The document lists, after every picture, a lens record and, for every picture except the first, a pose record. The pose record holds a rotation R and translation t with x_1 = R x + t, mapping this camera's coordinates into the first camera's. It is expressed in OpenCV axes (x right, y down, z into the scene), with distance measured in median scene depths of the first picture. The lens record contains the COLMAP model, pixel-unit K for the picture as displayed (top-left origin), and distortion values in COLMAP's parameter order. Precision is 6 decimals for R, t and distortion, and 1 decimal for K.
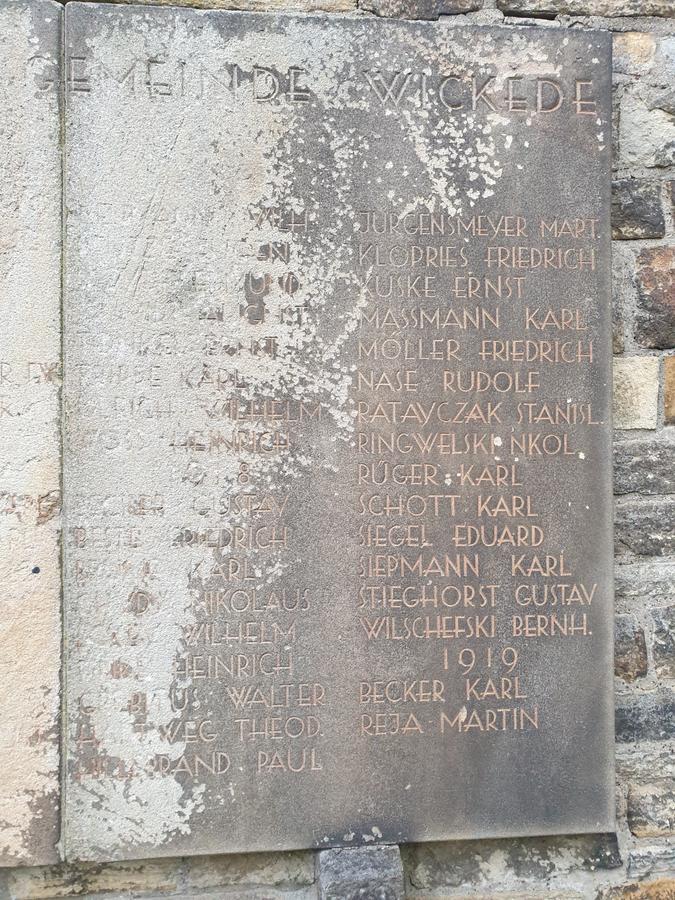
lens RADIAL K [[714.2, 0, 334.7], [0, 714.2, 443.9], [0, 0, 1]] dist [0.012760, -0.001322]
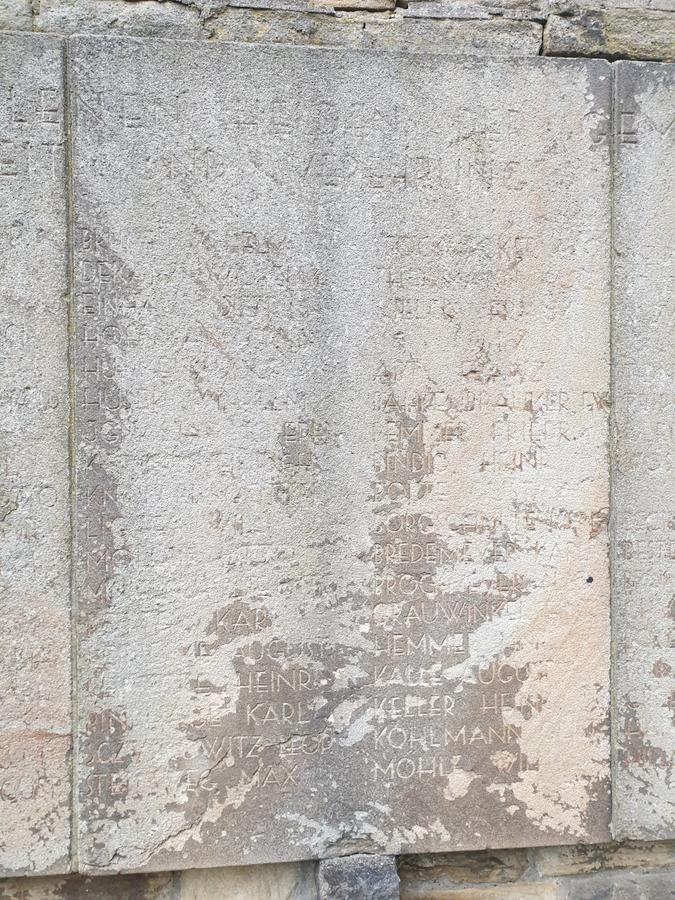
lens RADIAL K [[714.2, 0, 300.6], [0, 714.2, 463.3], [0, 0, 1]] dist [0.012760, -0.001322]
pose [[0.999984, -0.002624, -0.005004, -0.827139], [0.002710, 0.999847, 0.017267, -0.023019], [0.004958, -0.017281, 0.999838, -0.103337]]
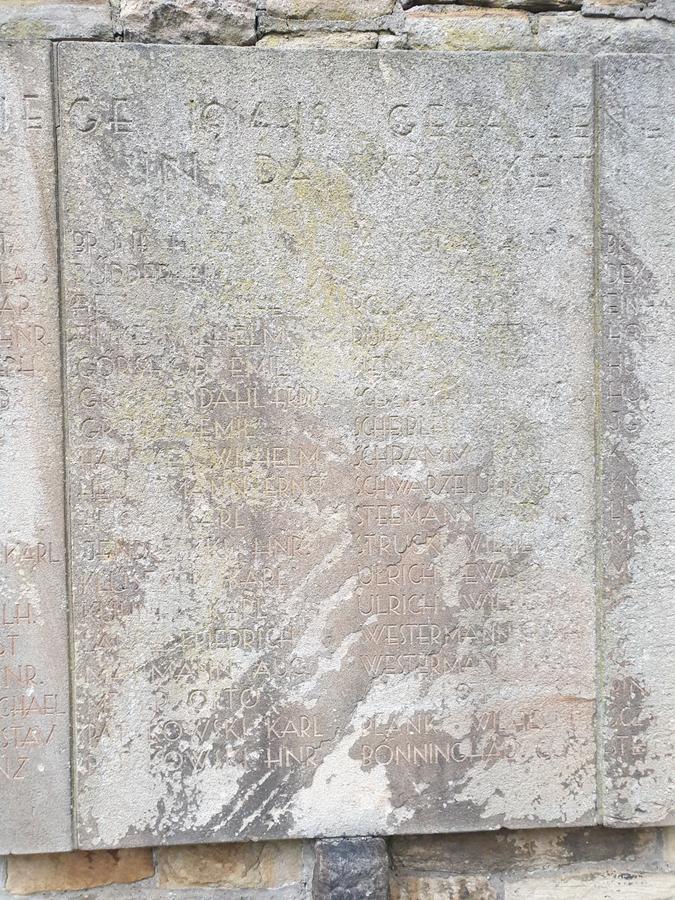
lens RADIAL K [[714.2, 0, 330.1], [0, 714.2, 457.2], [0, 0, 1]] dist [0.012760, -0.001322]
pose [[0.998354, -0.010897, -0.056302, -1.477899], [0.012642, 0.999448, 0.030731, -0.035414], [0.055936, -0.031392, 0.997941, -0.210895]]
